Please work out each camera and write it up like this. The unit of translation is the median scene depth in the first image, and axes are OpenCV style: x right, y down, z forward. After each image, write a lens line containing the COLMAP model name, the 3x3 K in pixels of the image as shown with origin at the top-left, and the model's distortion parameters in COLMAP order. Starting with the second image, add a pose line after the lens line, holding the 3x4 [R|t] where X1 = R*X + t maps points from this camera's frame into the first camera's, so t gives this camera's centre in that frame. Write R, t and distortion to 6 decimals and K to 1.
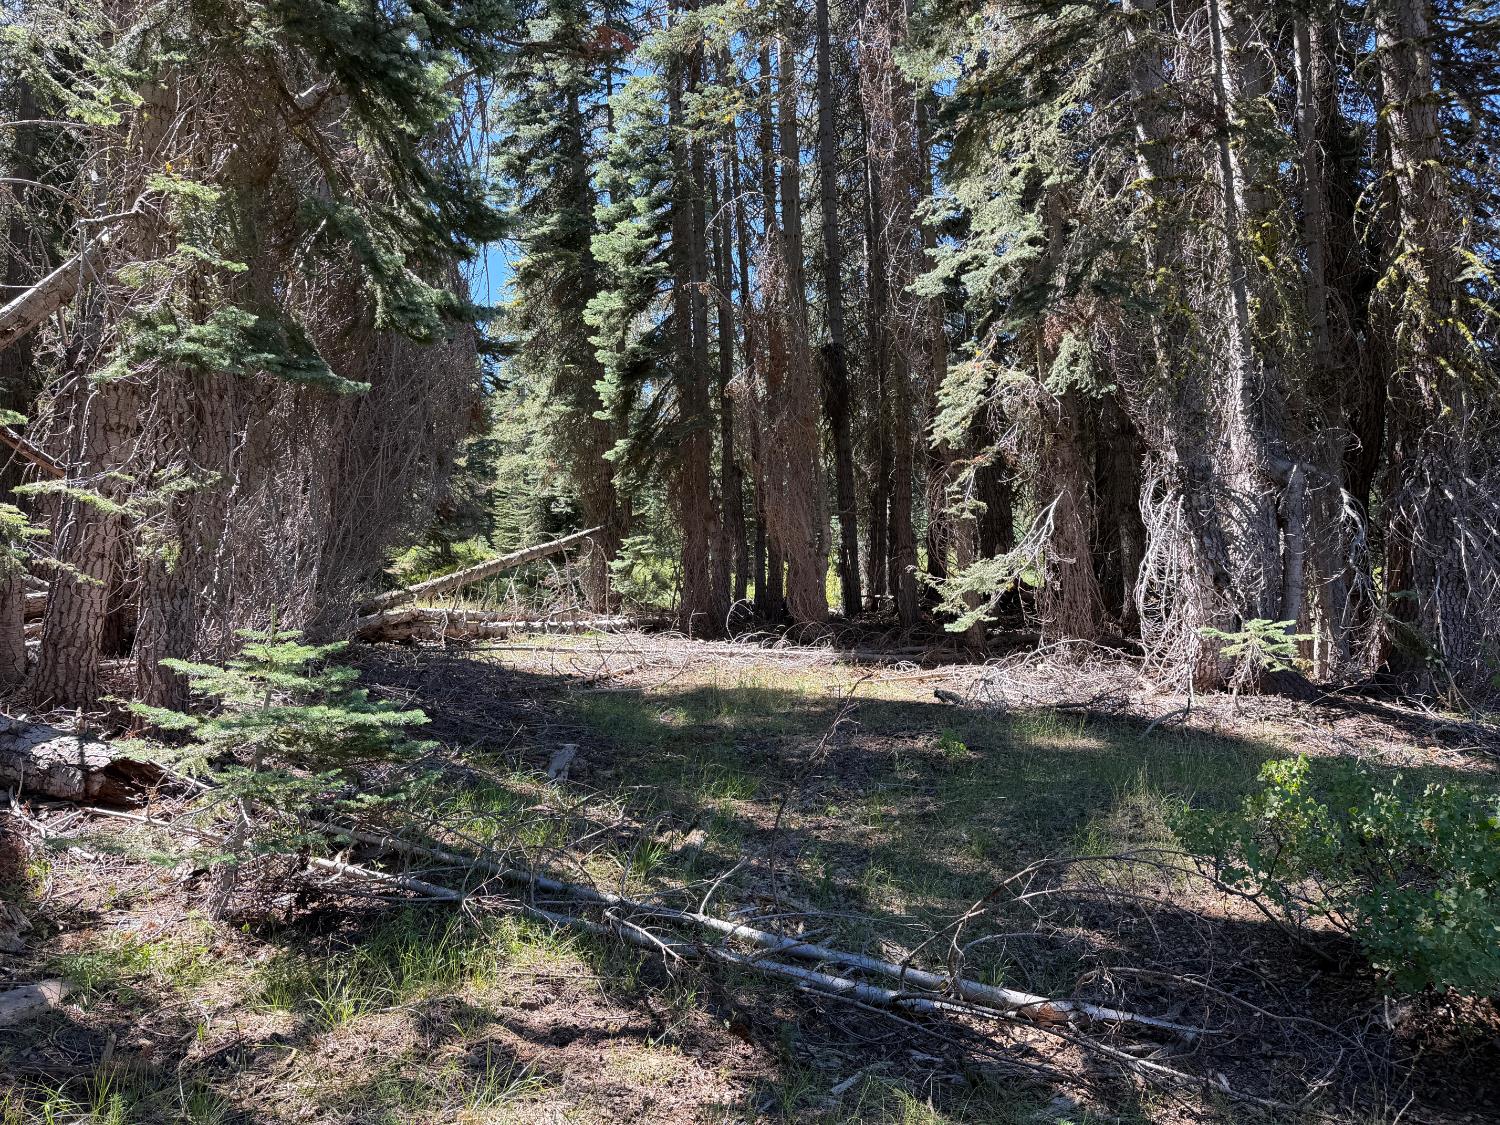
lens RADIAL K [[1023.1, 0, 772.4], [0, 1023.1, 562.7], [0, 0, 1]] dist [0.057066, -0.082252]
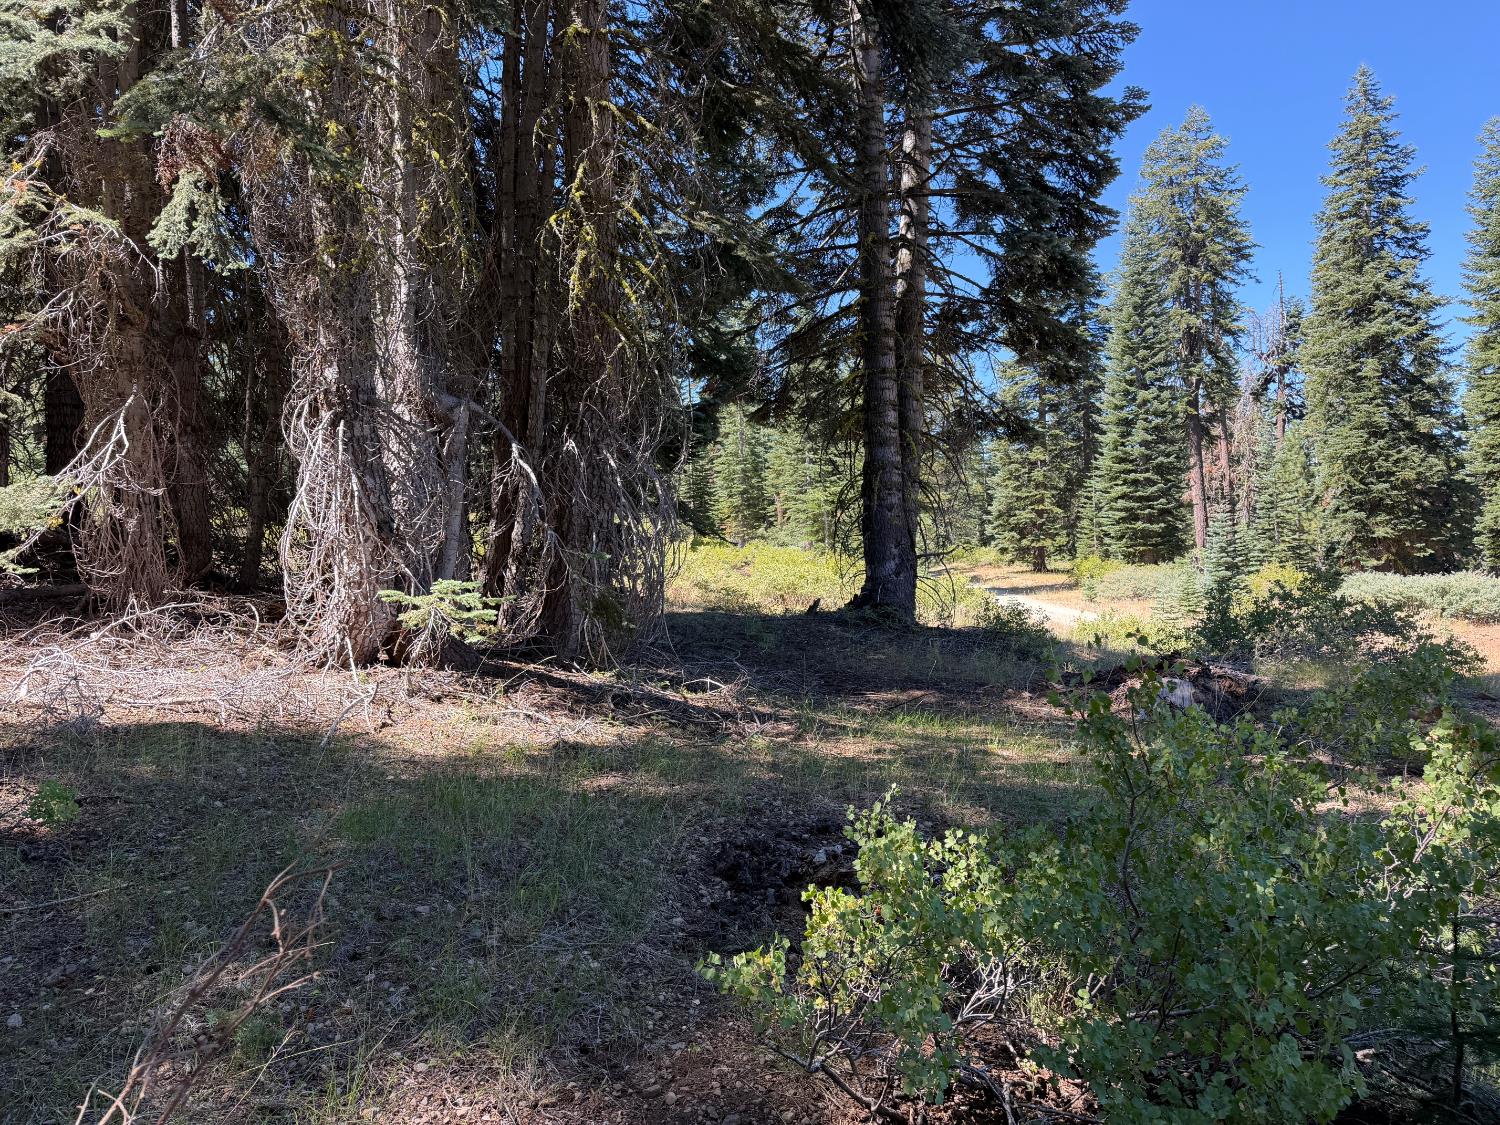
lens RADIAL K [[1019.5, 0, 751.2], [0, 1019.5, 572.4], [0, 0, 1]] dist [0.030046, -0.055910]
pose [[0.616168, 0.007371, 0.787580, -0.015271], [-0.061978, 0.997309, 0.039155, 0.000234], [-0.785173, -0.072939, 0.614967, 0.146301]]
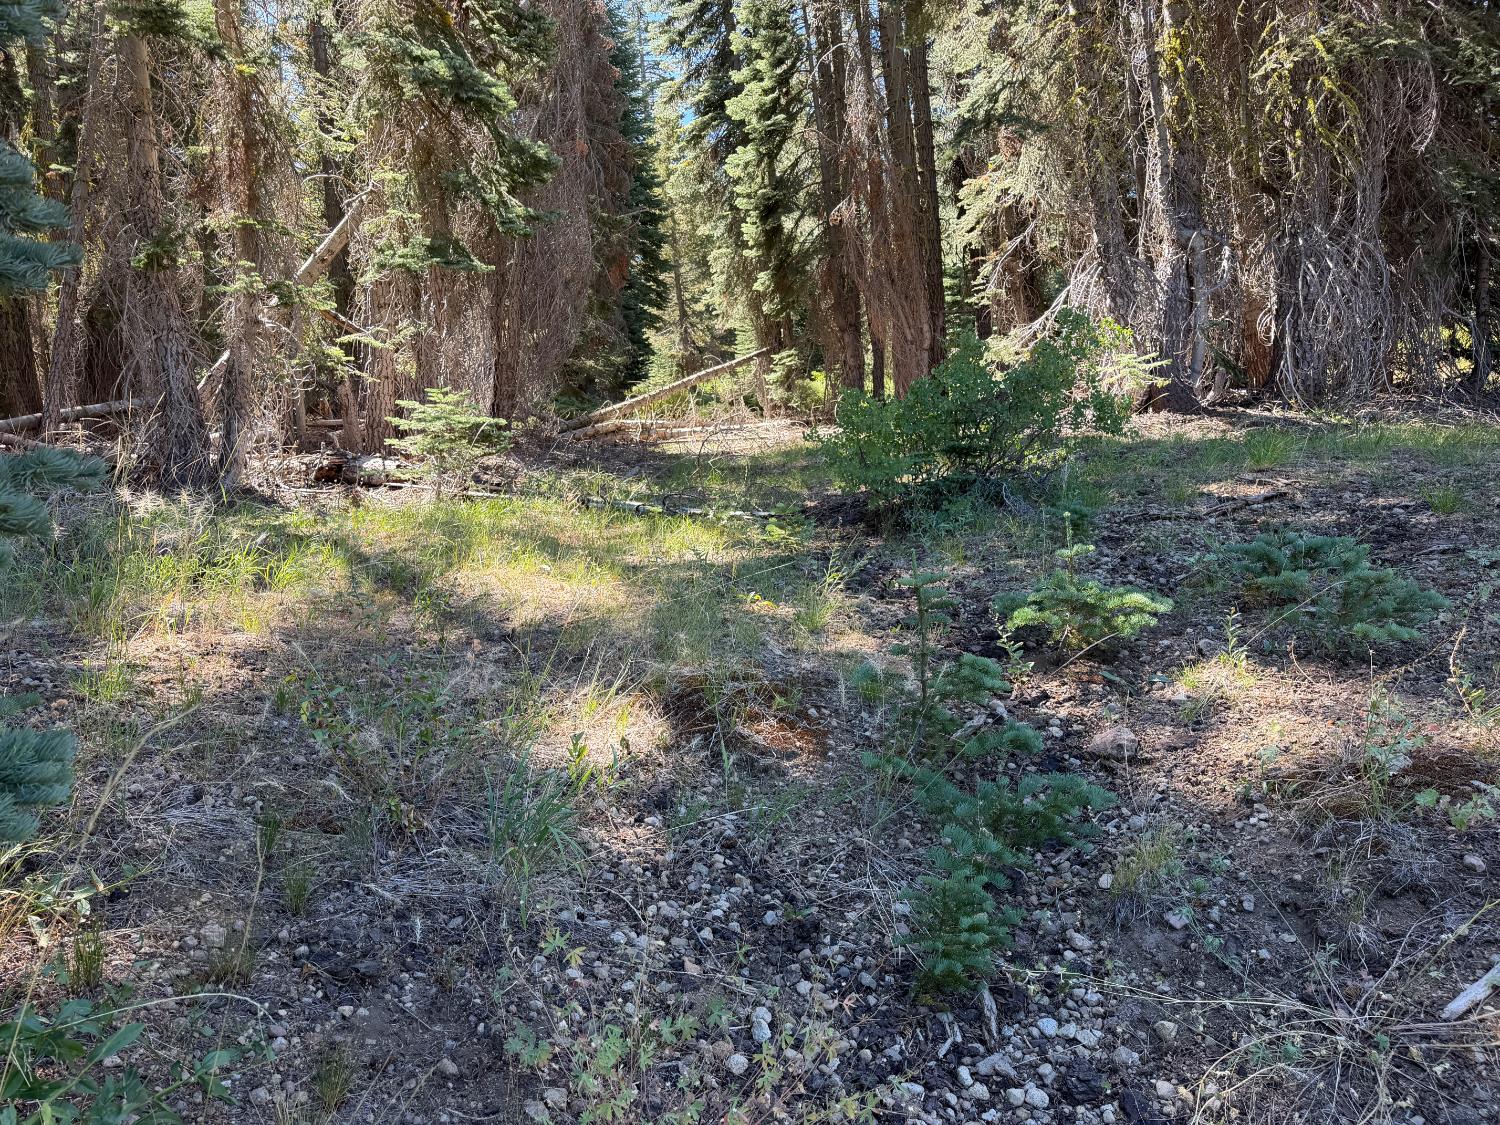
lens RADIAL K [[1051.9, 0, 750.0], [0, 1051.9, 562.5], [0, 0, 1]] dist [0.055569, -0.135234]
pose [[0.954113, -0.040742, -0.296661, 0.197656], [0.086756, 0.985820, 0.143636, 0.039822], [0.286602, -0.162782, 0.944119, -0.249087]]
